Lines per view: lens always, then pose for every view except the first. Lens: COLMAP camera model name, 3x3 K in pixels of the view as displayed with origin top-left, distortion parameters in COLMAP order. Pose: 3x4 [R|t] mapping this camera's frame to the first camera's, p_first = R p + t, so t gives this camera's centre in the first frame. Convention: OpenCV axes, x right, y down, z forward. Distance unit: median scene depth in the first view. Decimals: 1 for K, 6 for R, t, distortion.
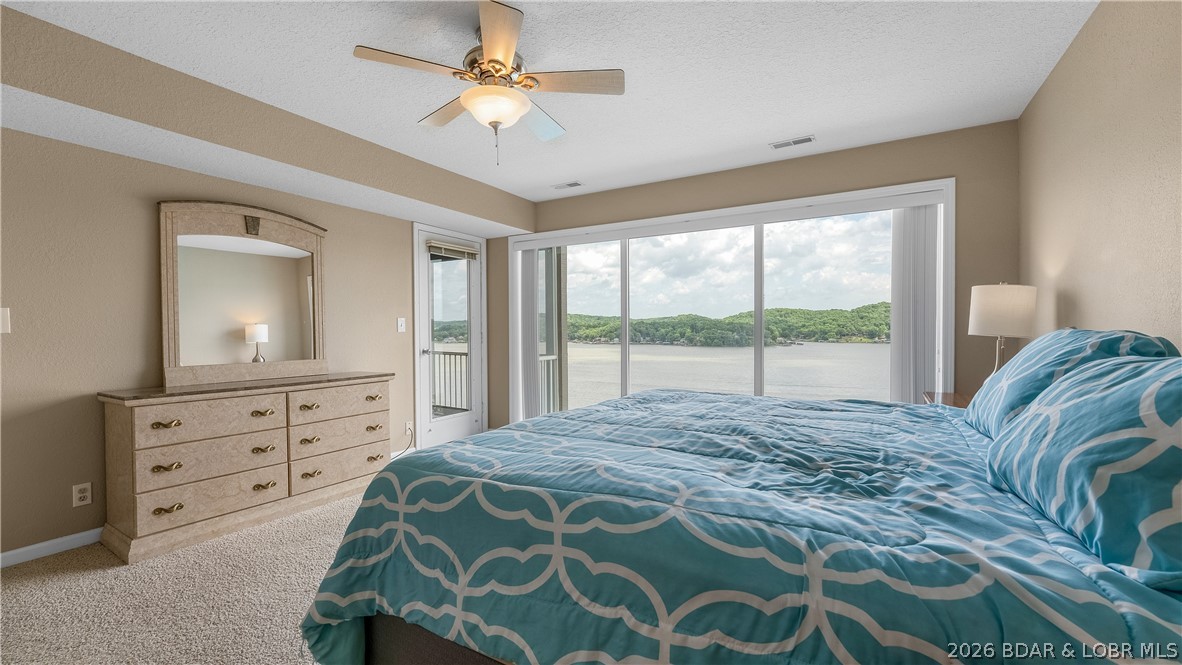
lens RADIAL K [[484.1, 0, 581.3], [0, 484.1, 325.7], [0, 0, 1]] dist [-0.013749, -0.000294]
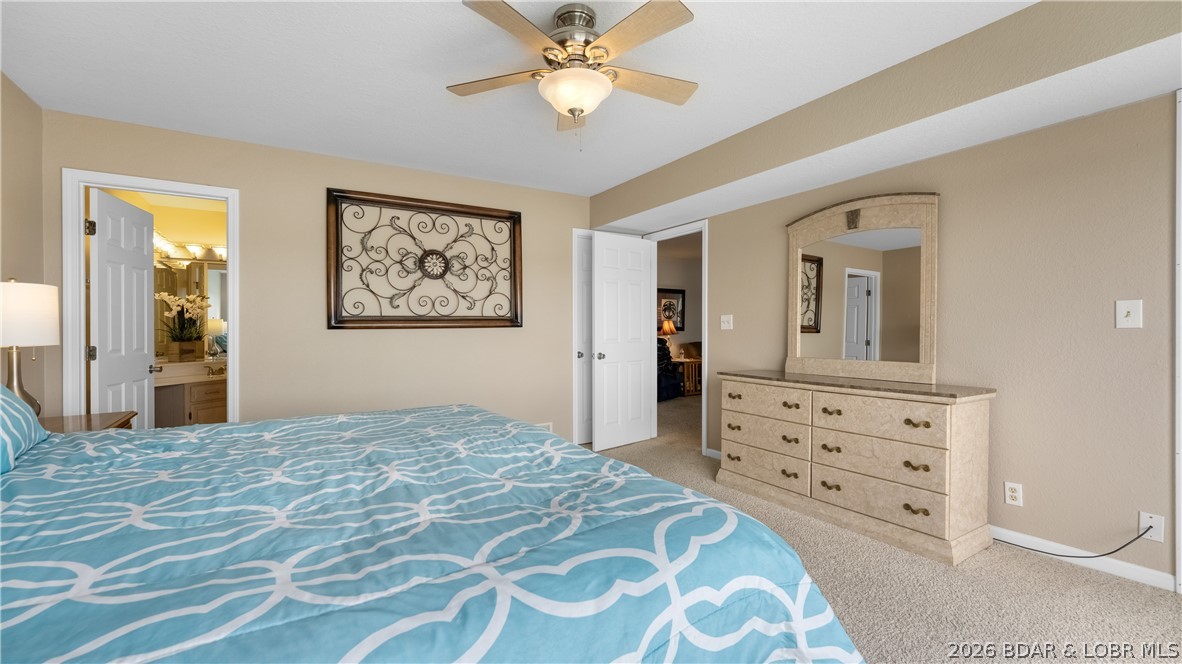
lens RADIAL K [[485.6, 0, 589.9], [0, 485.6, 348.4], [0, 0, 1]] dist [-0.009904, 0.000214]
pose [[-0.475393, 0.022096, -0.879496, 0.467510], [0.006349, 0.999745, 0.021685, 0.028393], [0.879750, 0.004725, -0.475412, 1.074257]]
